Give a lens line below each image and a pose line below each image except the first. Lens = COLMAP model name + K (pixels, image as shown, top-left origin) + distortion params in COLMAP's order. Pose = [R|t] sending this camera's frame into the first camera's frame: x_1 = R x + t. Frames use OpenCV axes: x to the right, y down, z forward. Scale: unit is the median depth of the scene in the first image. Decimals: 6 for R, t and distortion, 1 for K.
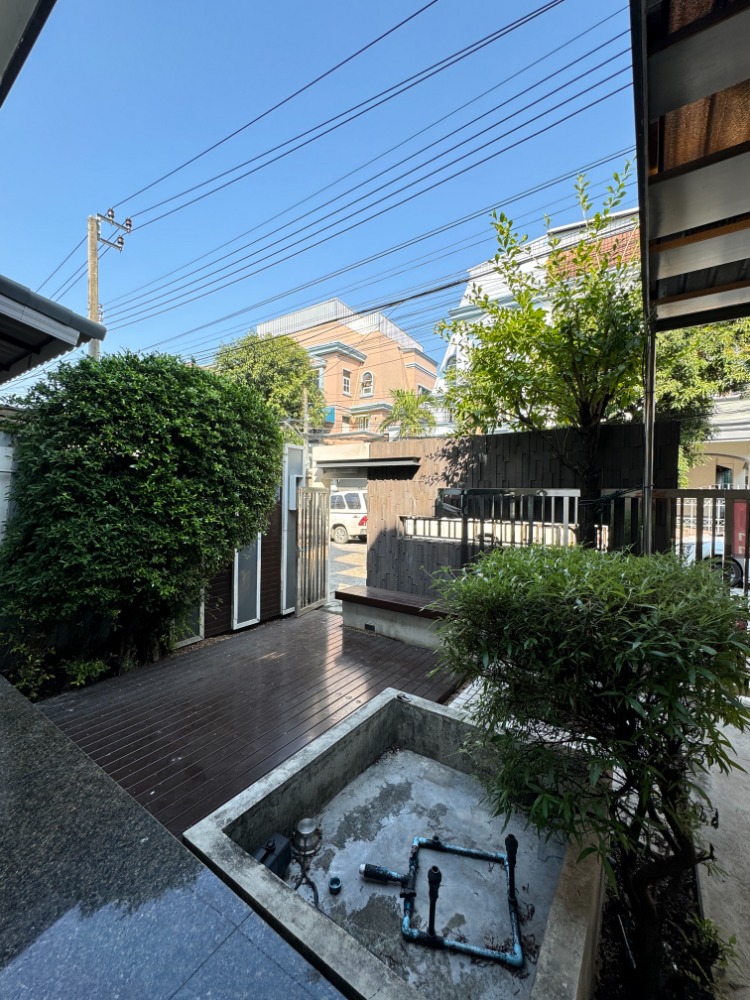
lens RADIAL K [[399.5, 0, 375.0], [0, 399.5, 500.0], [0, 0, 1]] dist [-0.001578, 0.000153]
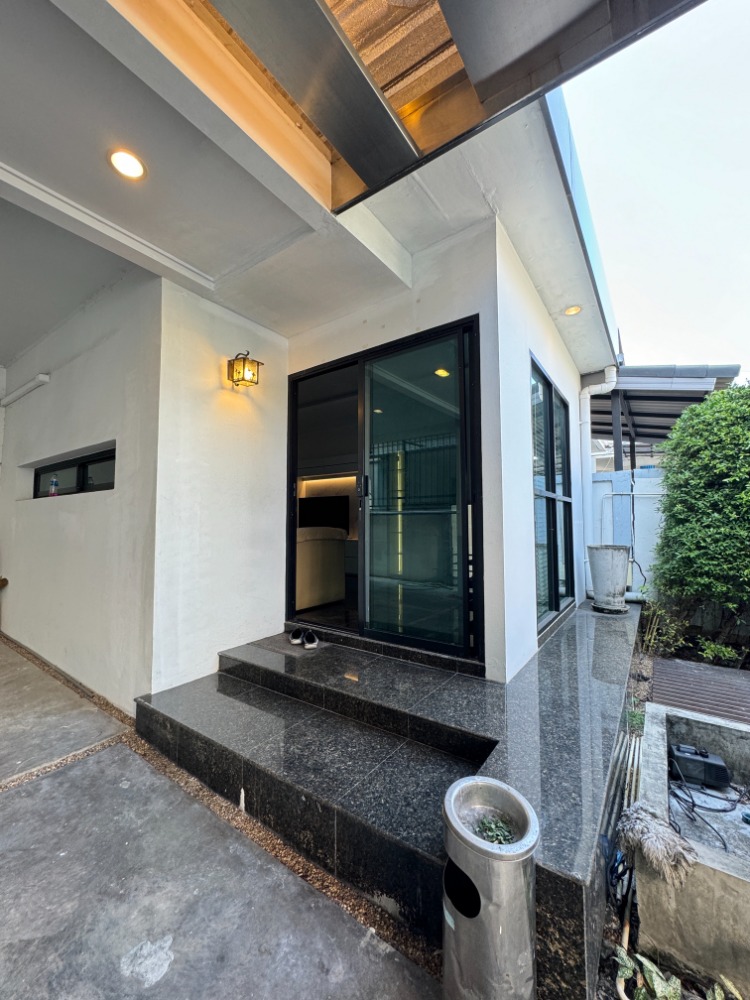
lens RADIAL K [[399.5, 0, 375.0], [0, 399.5, 500.0], [0, 0, 1]] dist [-0.001578, 0.000153]
pose [[-0.006823, -0.064286, -0.997908, 0.602695], [-0.016929, 0.997796, -0.064163, 0.070698], [0.999833, 0.016456, -0.007896, -0.051527]]
